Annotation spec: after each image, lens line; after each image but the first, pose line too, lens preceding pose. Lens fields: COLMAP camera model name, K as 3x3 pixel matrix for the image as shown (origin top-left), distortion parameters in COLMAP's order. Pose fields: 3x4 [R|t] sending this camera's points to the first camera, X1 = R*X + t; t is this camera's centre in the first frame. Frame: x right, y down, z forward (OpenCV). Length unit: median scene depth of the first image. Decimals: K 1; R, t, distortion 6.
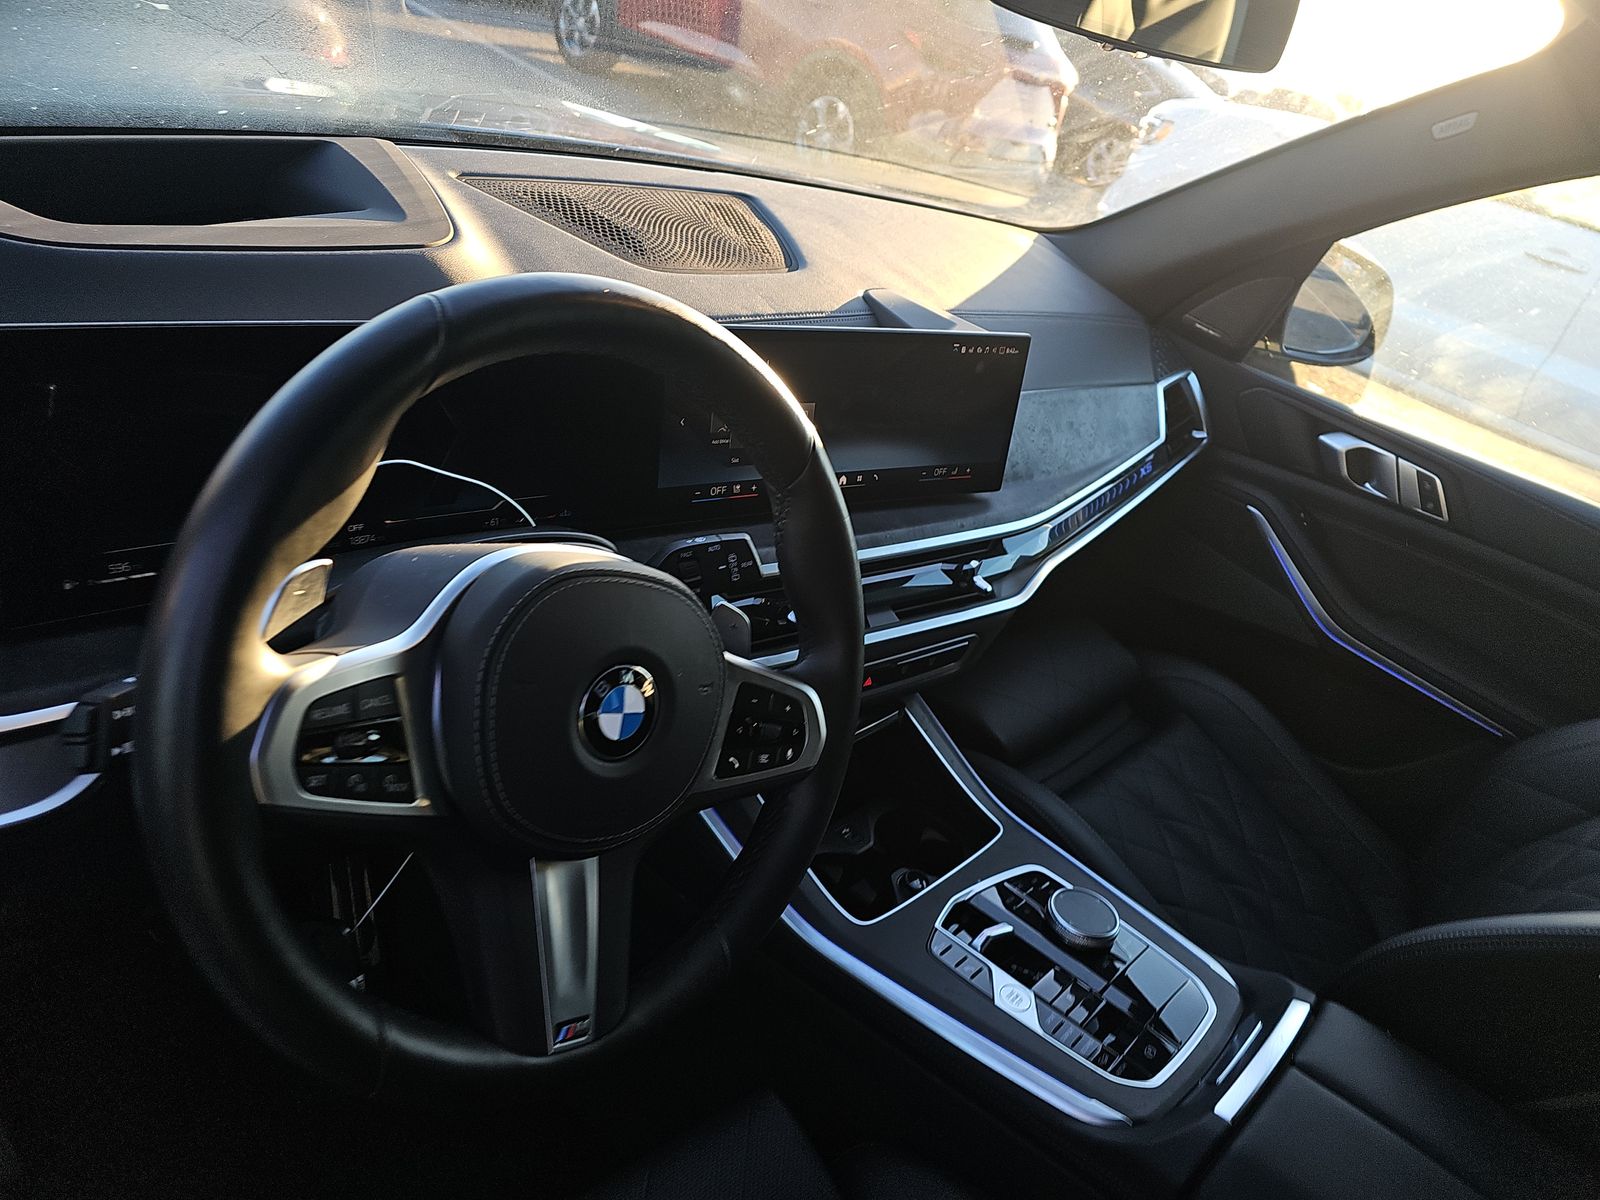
lens RADIAL K [[1067.4, 0, 790.0], [0, 1067.4, 603.7], [0, 0, 1]] dist [0.040177, -0.015719]
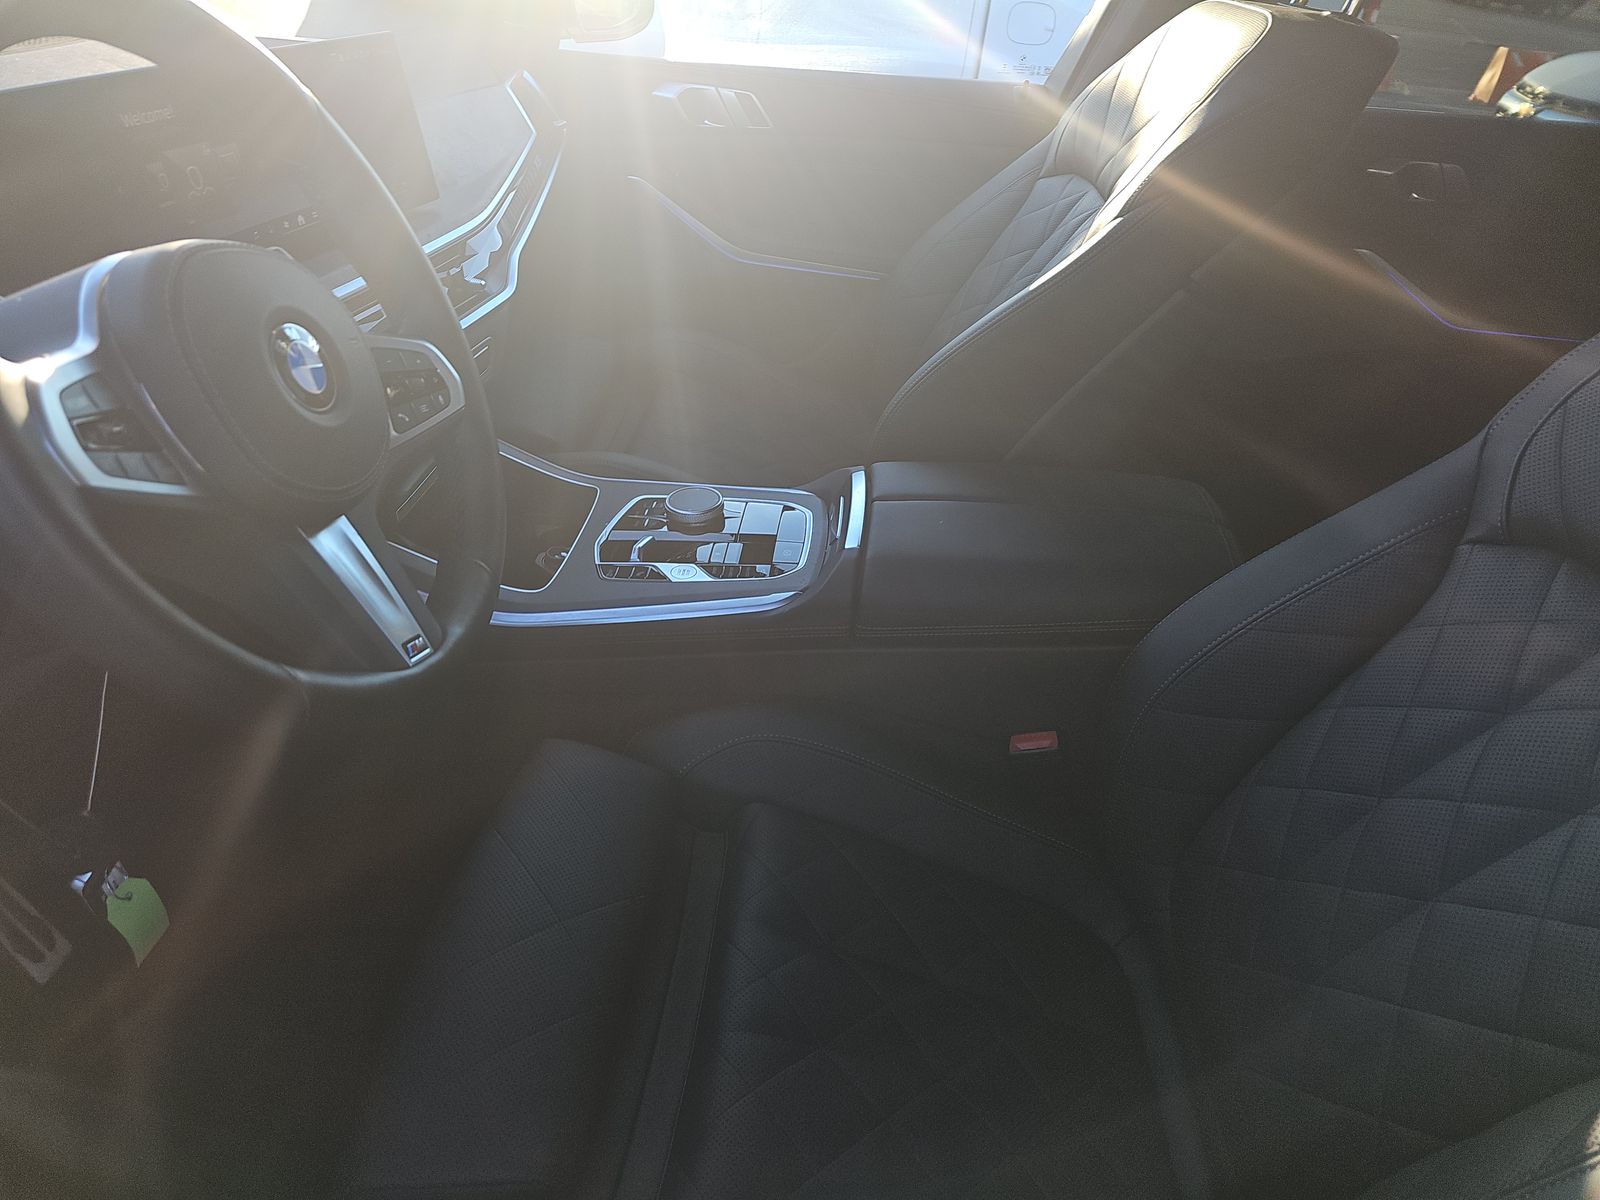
lens RADIAL K [[1067.4, 0, 798.8], [0, 1067.4, 605.7], [0, 0, 1]] dist [0.040177, -0.015719]
pose [[0.766873, -0.495744, 0.407608, -0.188766], [0.420695, 0.867914, 0.264086, 0.128848], [-0.484688, -0.031042, 0.874136, -0.110433]]
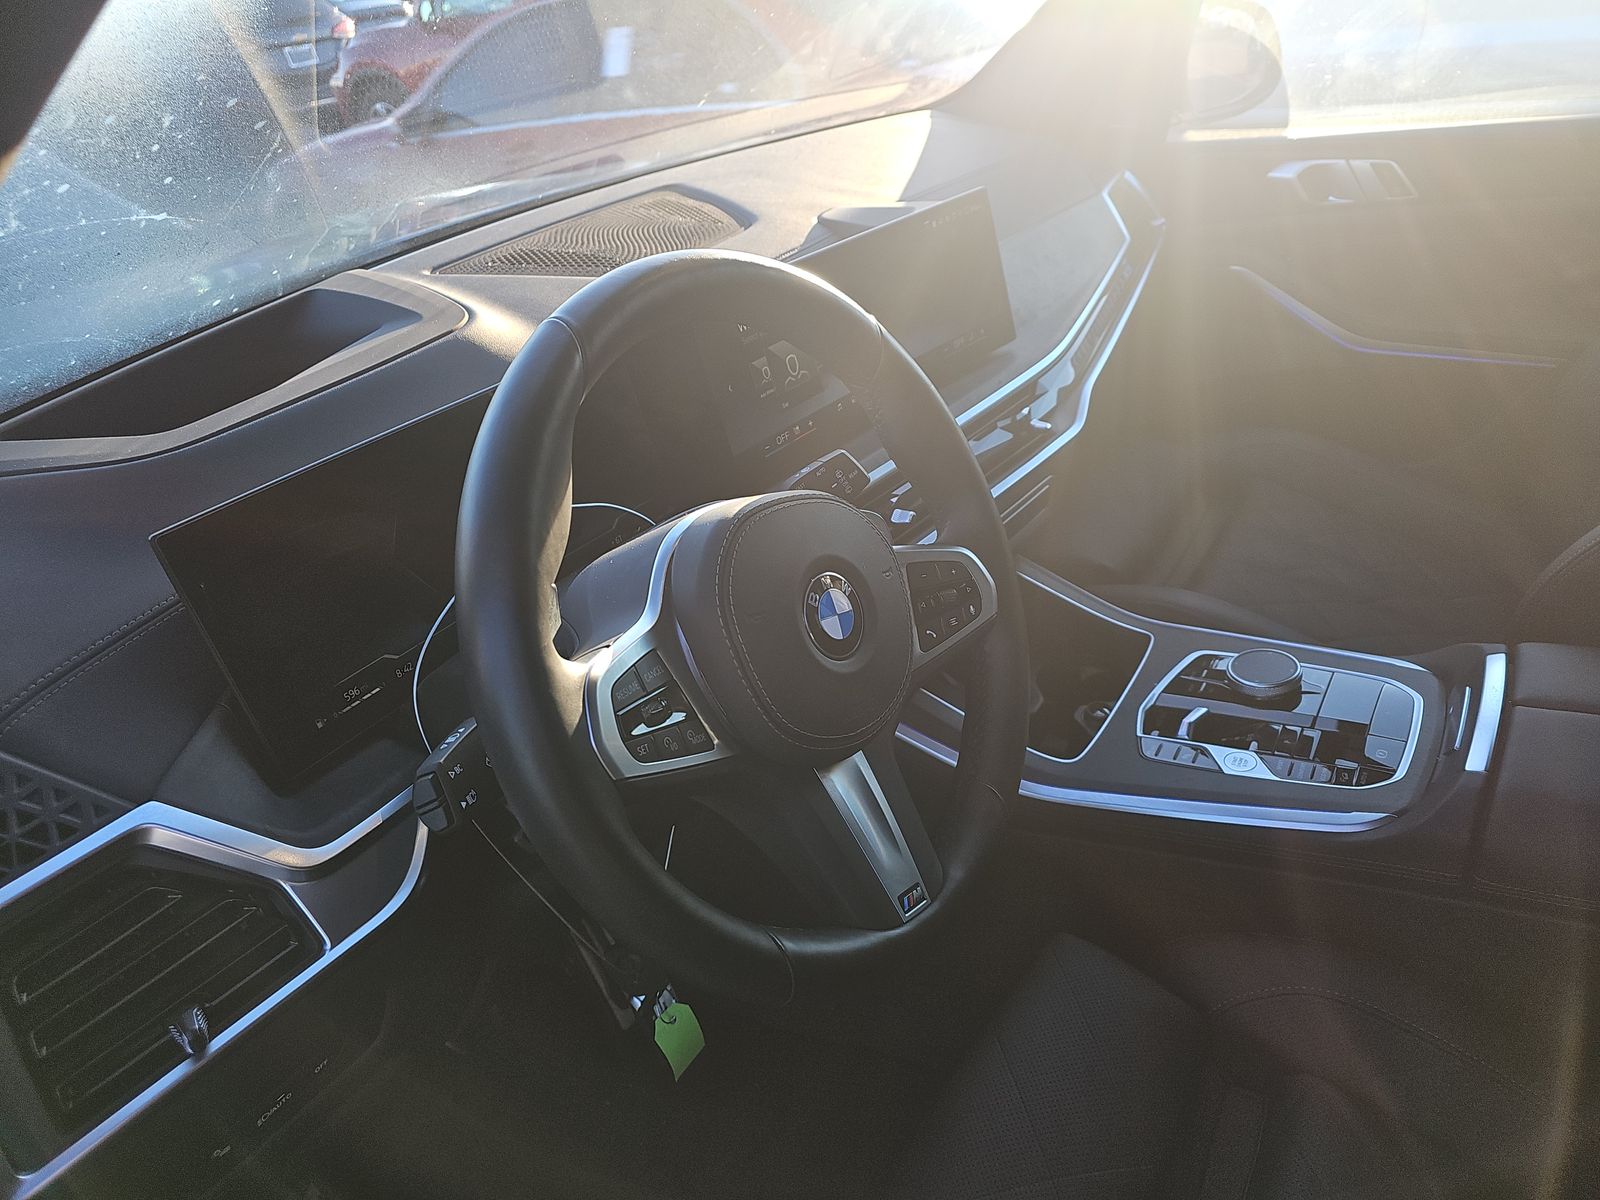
lens RADIAL K [[1067.4, 0, 799.6], [0, 1067.4, 593.2], [0, 0, 1]] dist [0.040177, -0.015719]
pose [[0.912041, -0.409633, -0.019565, -0.089477], [0.409775, 0.912179, 0.003729, 0.034544], [0.016319, -0.011418, 0.999802, -0.051439]]
